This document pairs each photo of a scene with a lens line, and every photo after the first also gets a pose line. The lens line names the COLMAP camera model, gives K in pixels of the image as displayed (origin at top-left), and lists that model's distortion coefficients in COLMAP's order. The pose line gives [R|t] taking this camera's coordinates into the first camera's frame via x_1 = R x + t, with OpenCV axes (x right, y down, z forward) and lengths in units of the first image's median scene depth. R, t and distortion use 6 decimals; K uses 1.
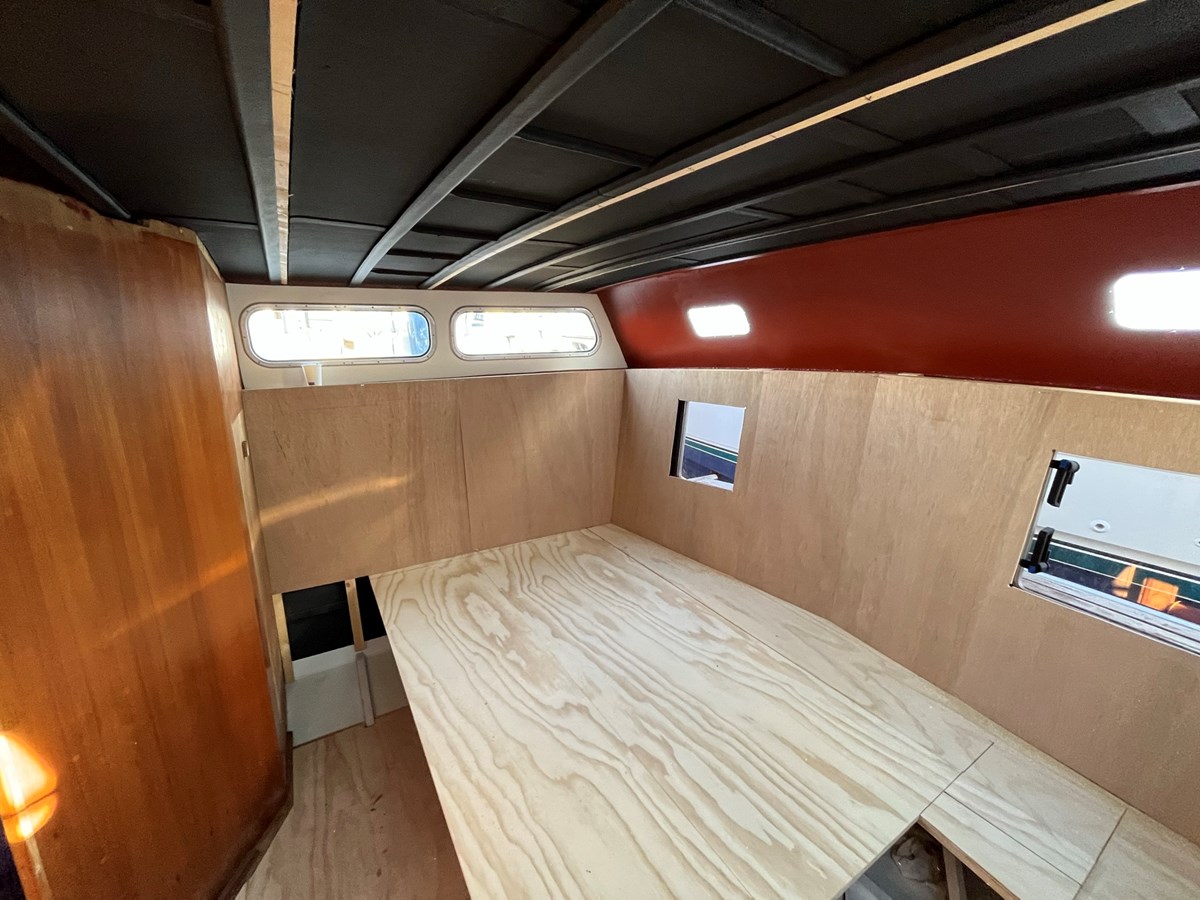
lens RADIAL K [[481.1, 0, 594.5], [0, 481.1, 453.4], [0, 0, 1]] dist [-0.004599, -0.000216]
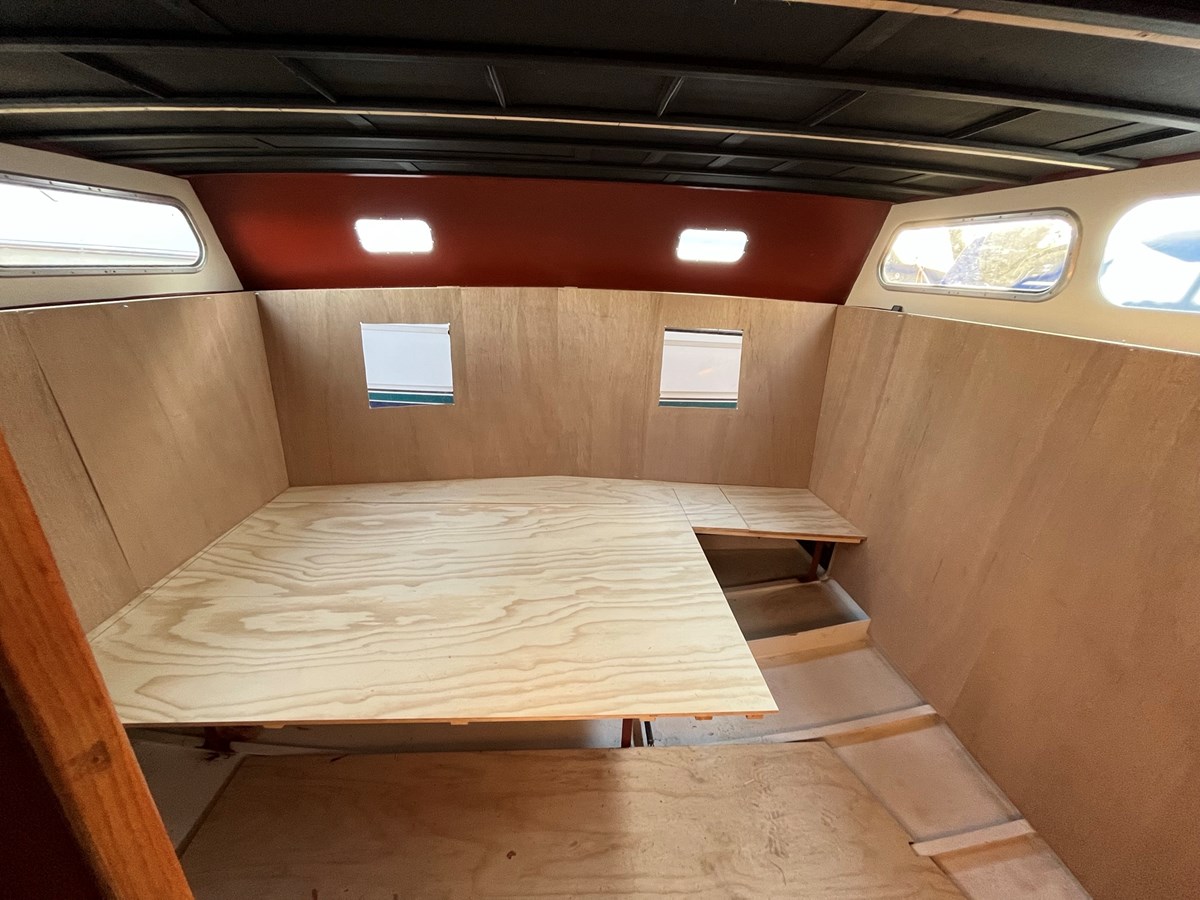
lens RADIAL K [[481.1, 0, 594.5], [0, 481.1, 453.4], [0, 0, 1]] dist [-0.004599, -0.000216]
pose [[0.475487, -0.294074, 0.829115, -0.556989], [0.175544, 0.955236, 0.238134, -0.018875], [-0.862030, 0.032317, 0.505826, 0.208604]]
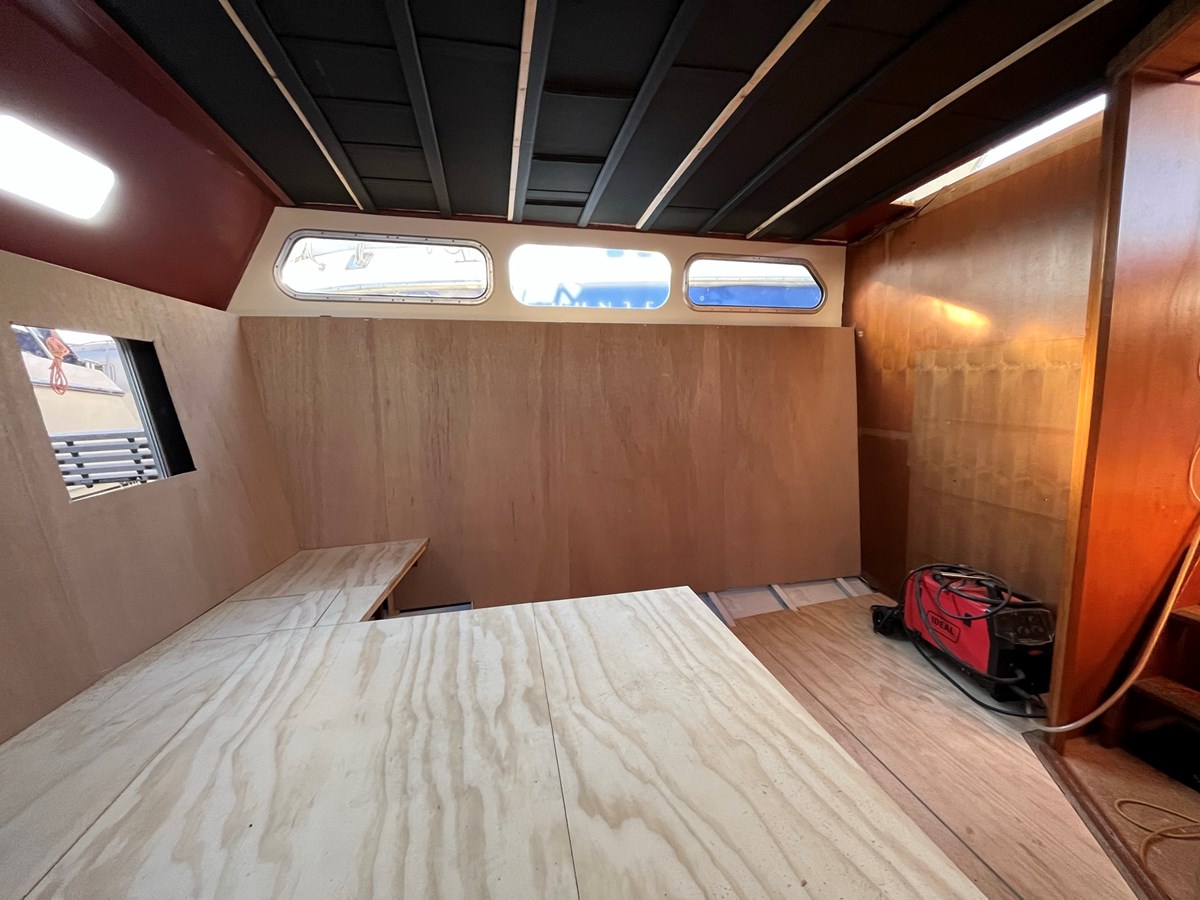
lens RADIAL K [[481.1, 0, 594.5], [0, 481.1, 453.4], [0, 0, 1]] dist [-0.004599, -0.000216]
pose [[-0.937155, -0.021203, 0.348267, -0.143868], [0.108968, 0.930440, 0.349869, 0.016840], [-0.331460, 0.365832, -0.869656, 0.955143]]
